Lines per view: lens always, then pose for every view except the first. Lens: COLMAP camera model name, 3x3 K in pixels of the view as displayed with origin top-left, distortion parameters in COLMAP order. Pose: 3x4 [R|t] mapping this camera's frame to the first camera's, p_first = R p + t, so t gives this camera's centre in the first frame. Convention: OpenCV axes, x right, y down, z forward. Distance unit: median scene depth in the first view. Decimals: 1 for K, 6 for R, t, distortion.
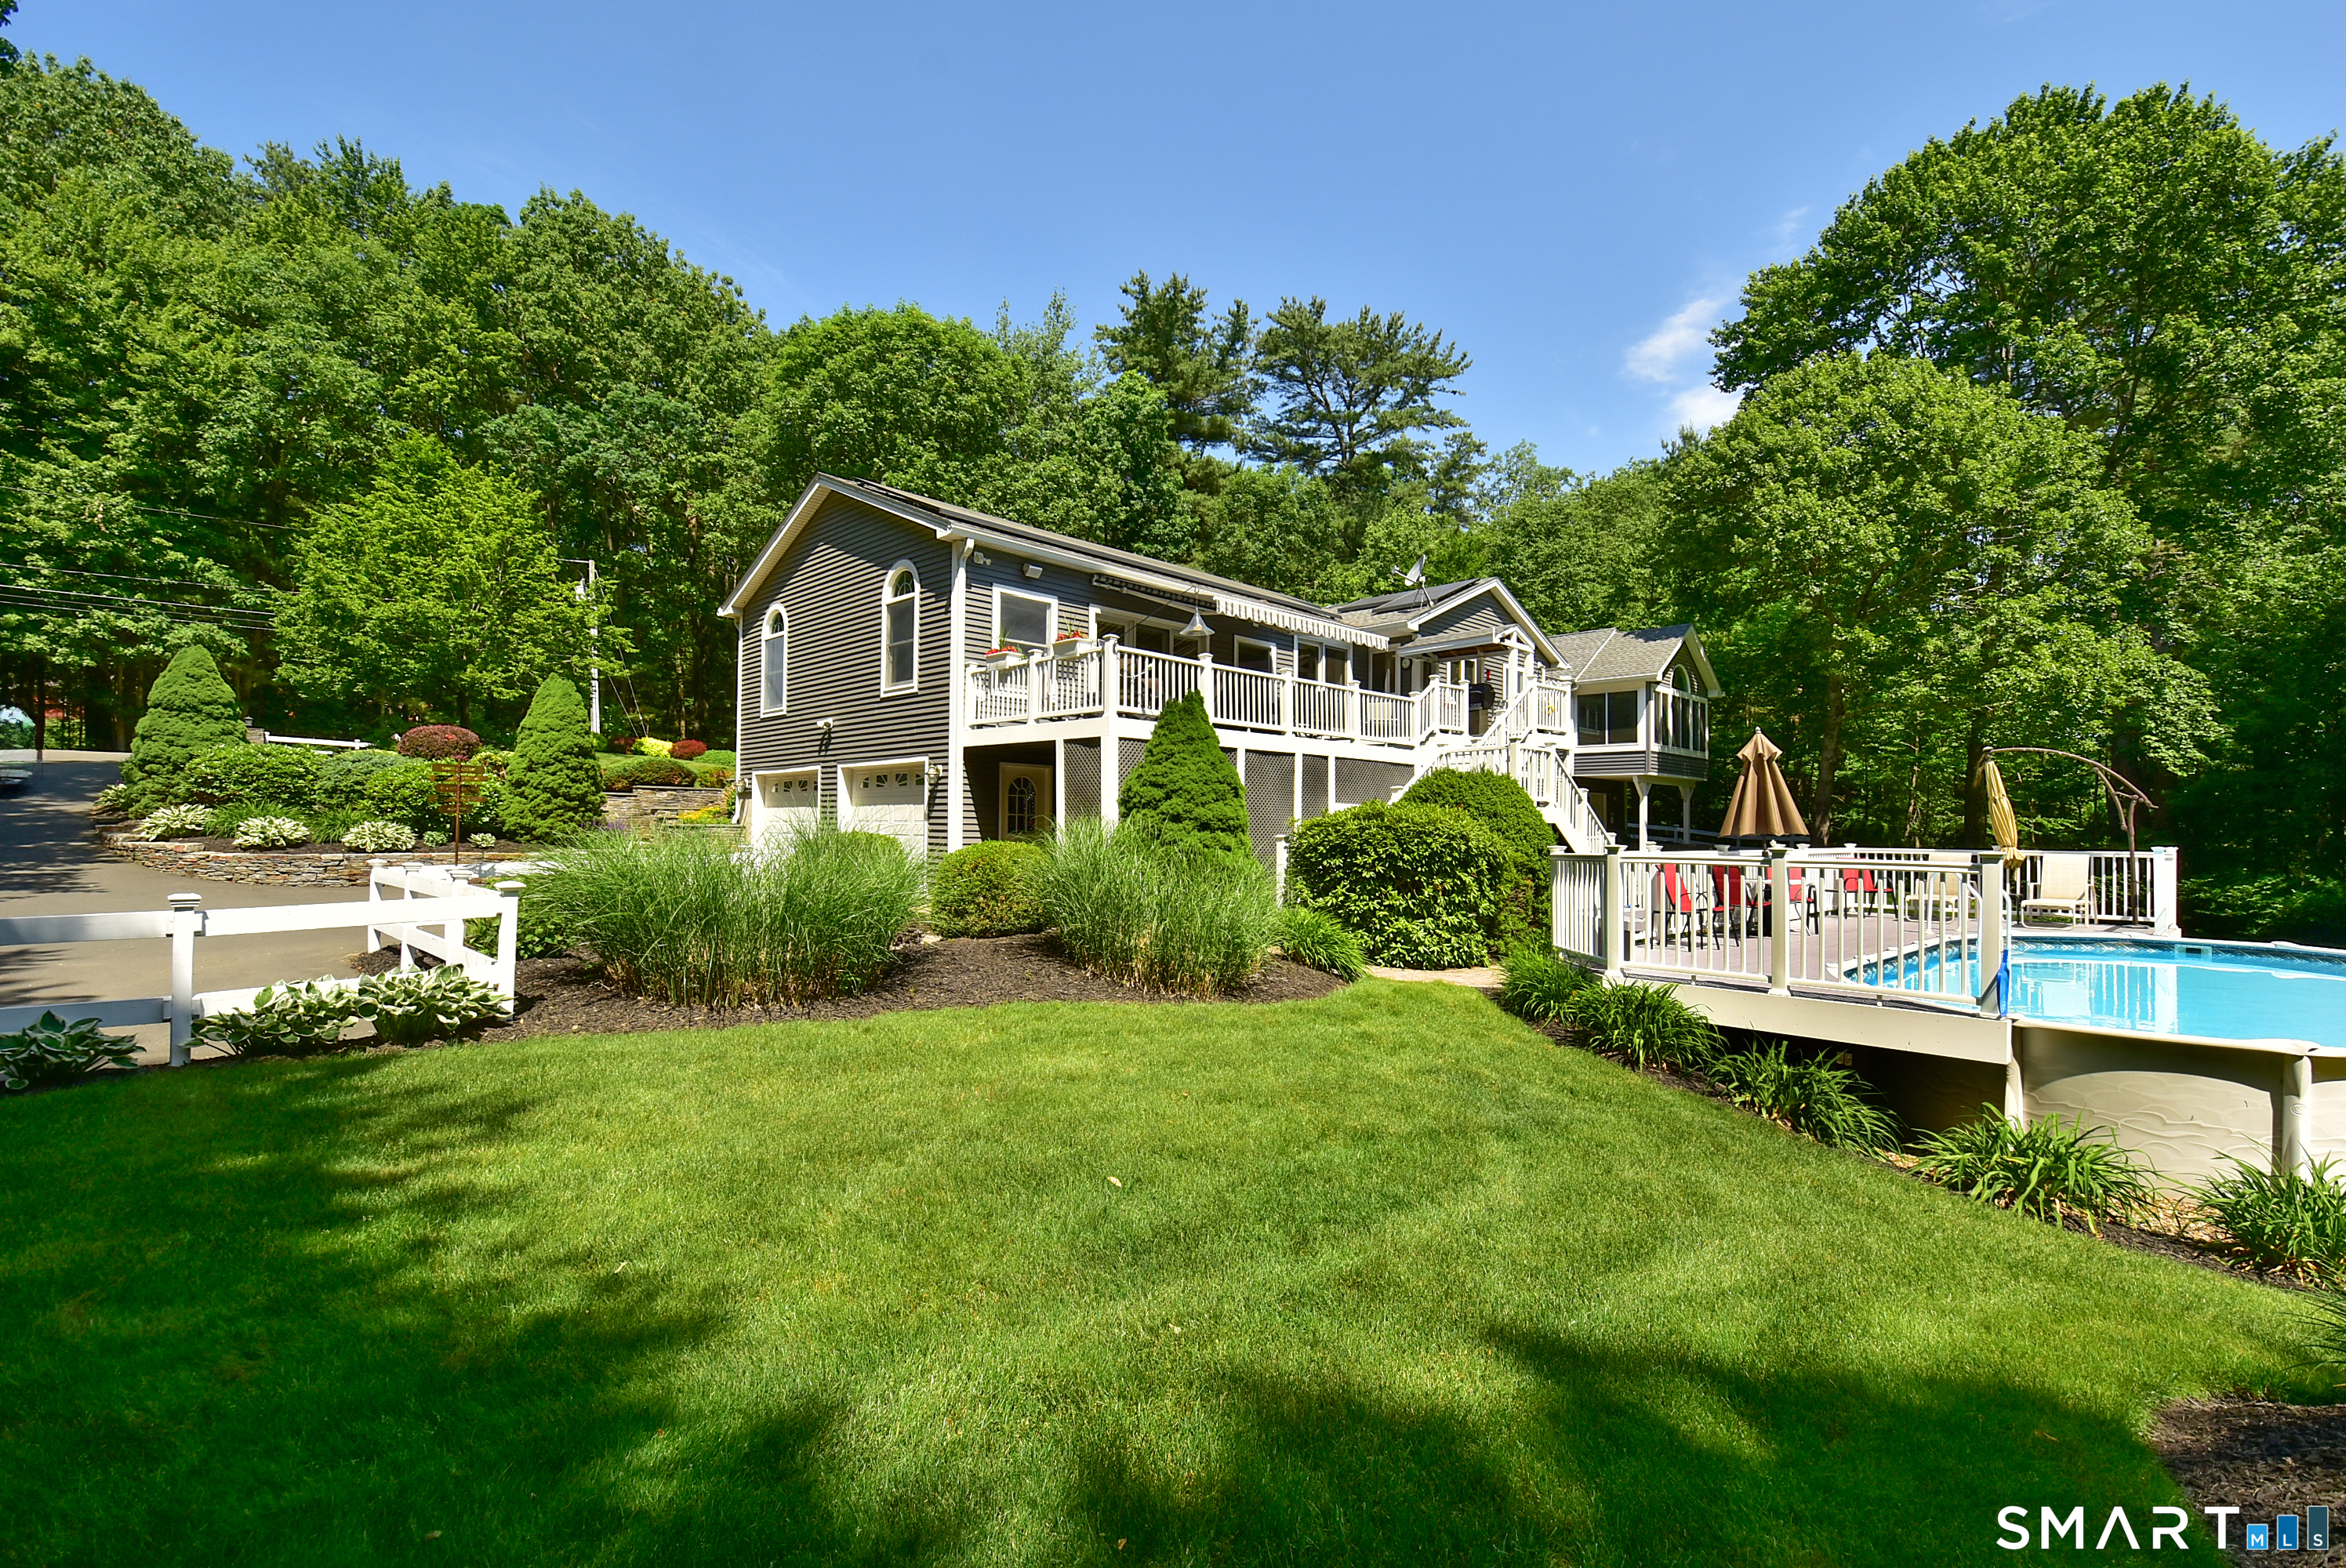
lens RADIAL K [[1029.5, 0, 1164.7], [0, 1029.5, 779.3], [0, 0, 1]] dist [-0.044155, -0.001816]
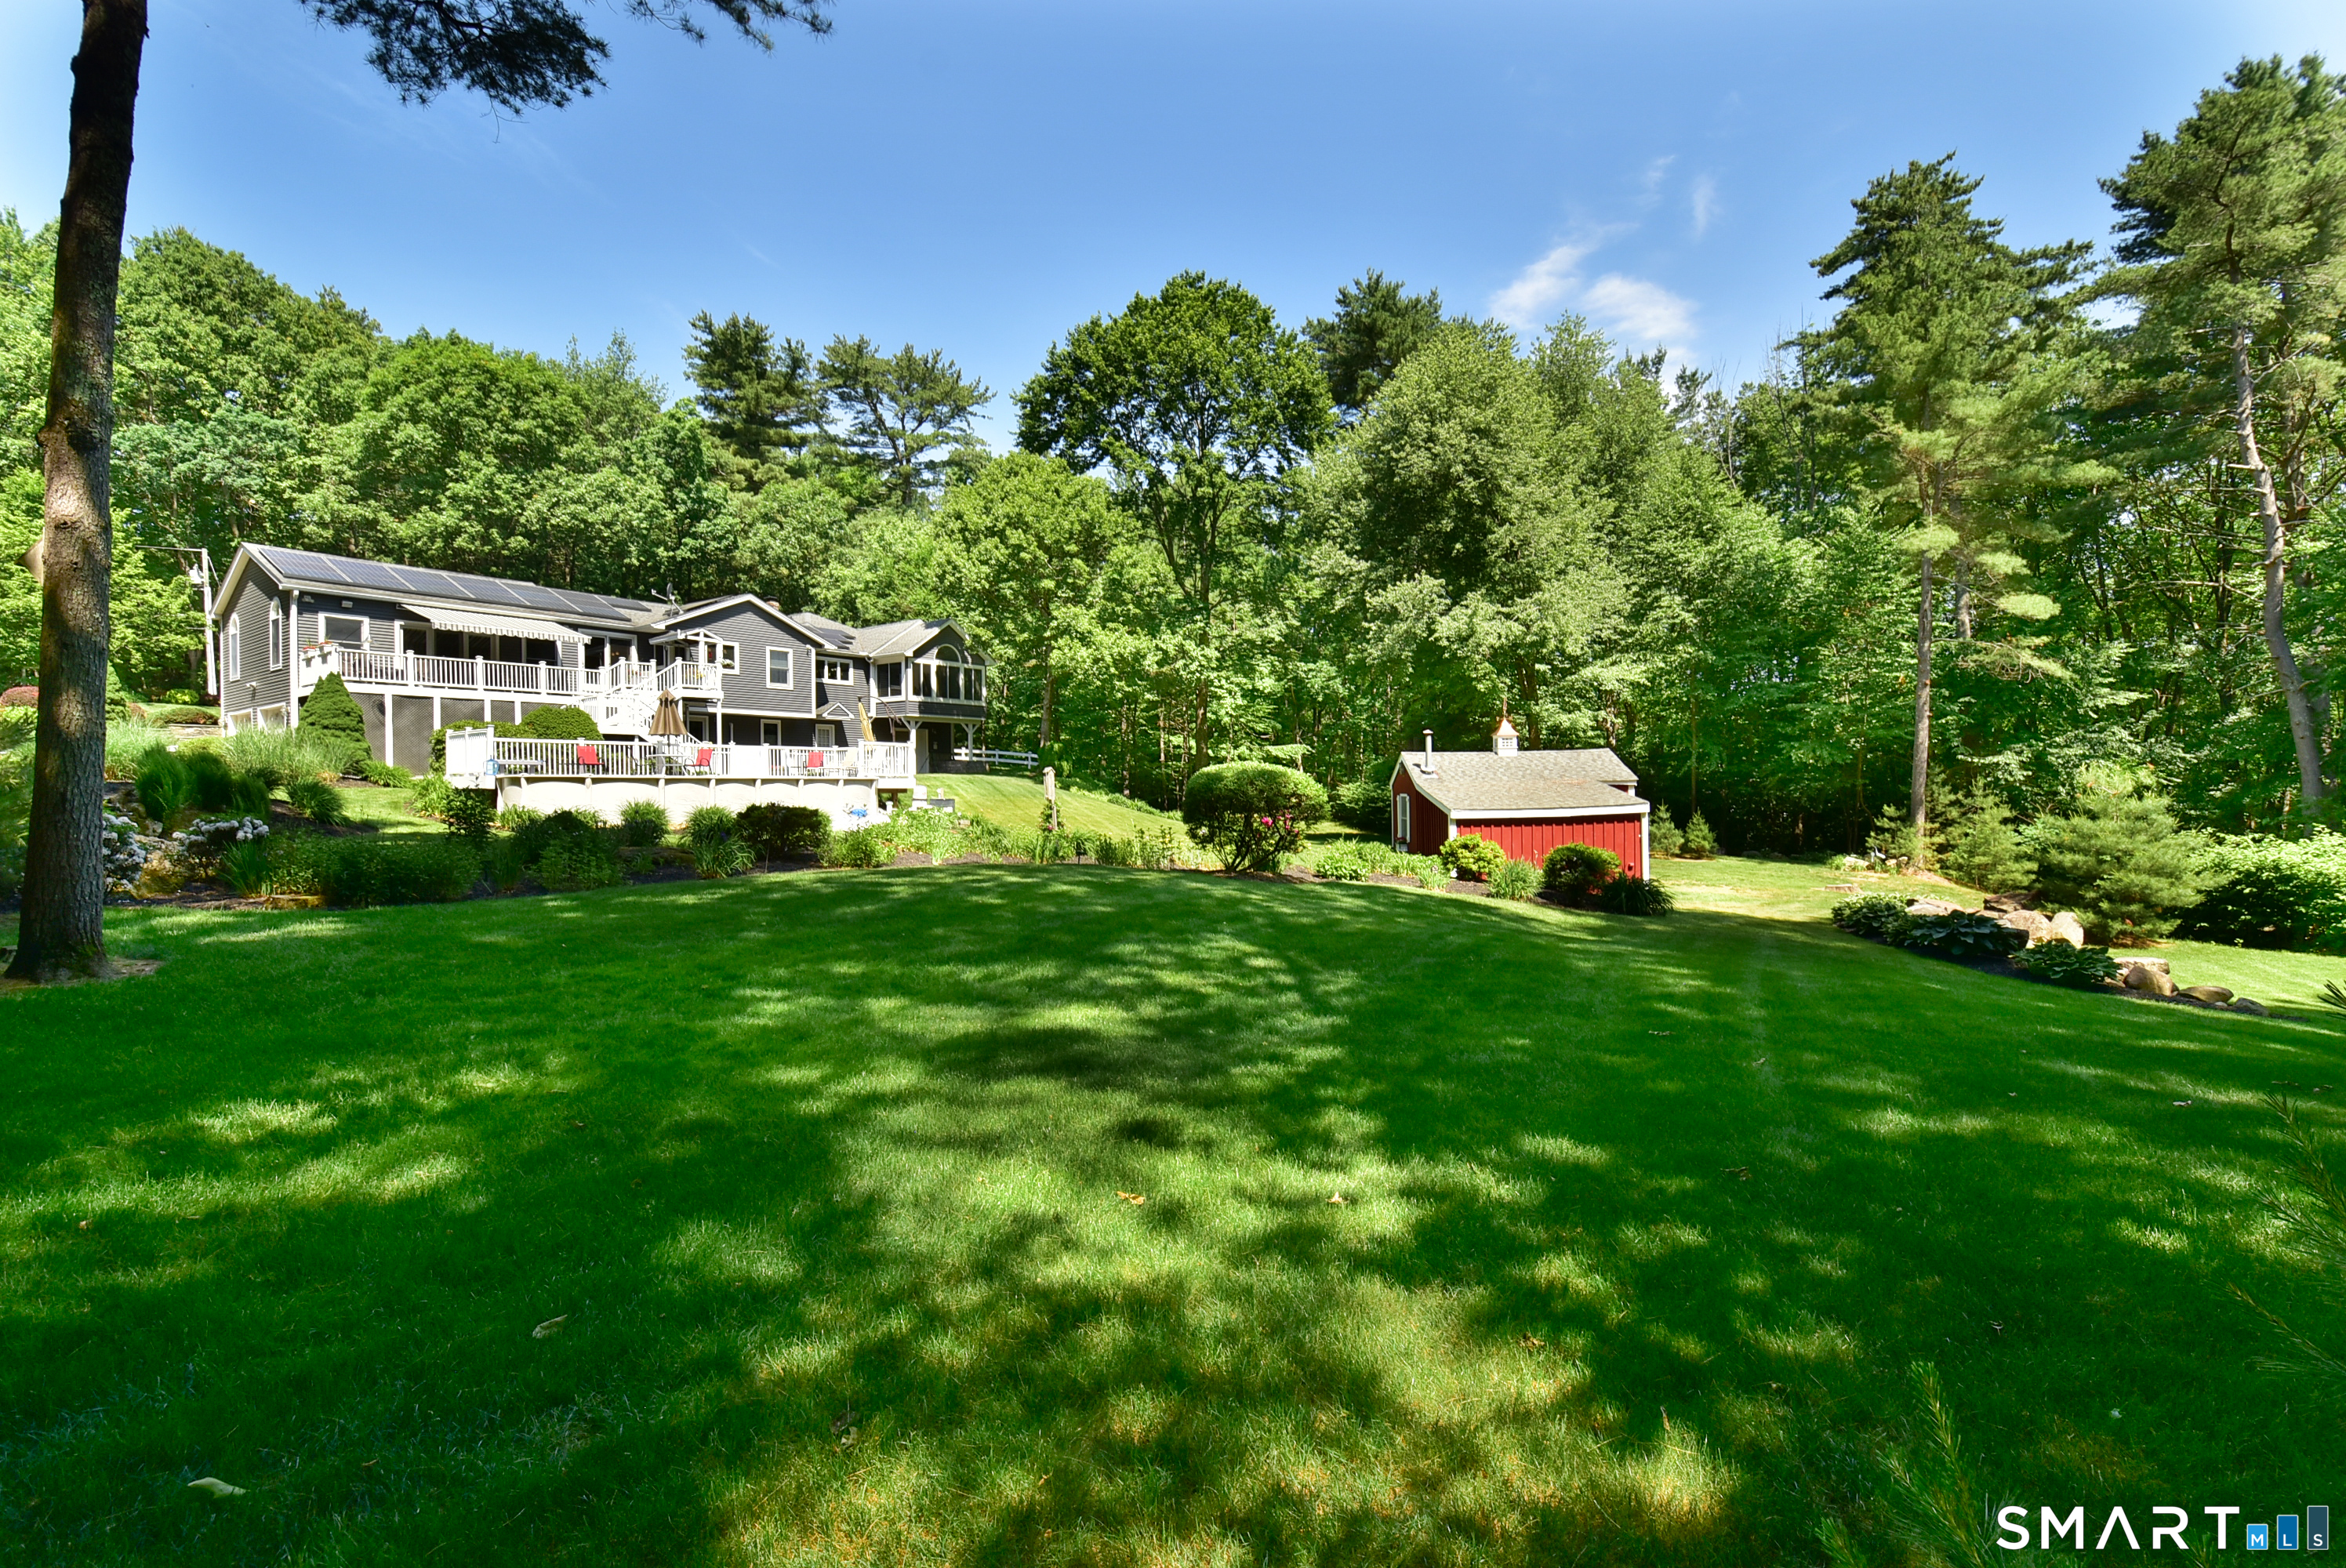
lens RADIAL K [[1029.5, 0, 1184.1], [0, 1029.5, 797.2], [0, 0, 1]] dist [-0.044155, -0.001816]
pose [[0.984337, -0.010524, 0.175982, 0.396656], [-0.000360, 0.998095, 0.061698, 0.014331], [-0.176296, -0.060795, 0.982458, -0.405488]]
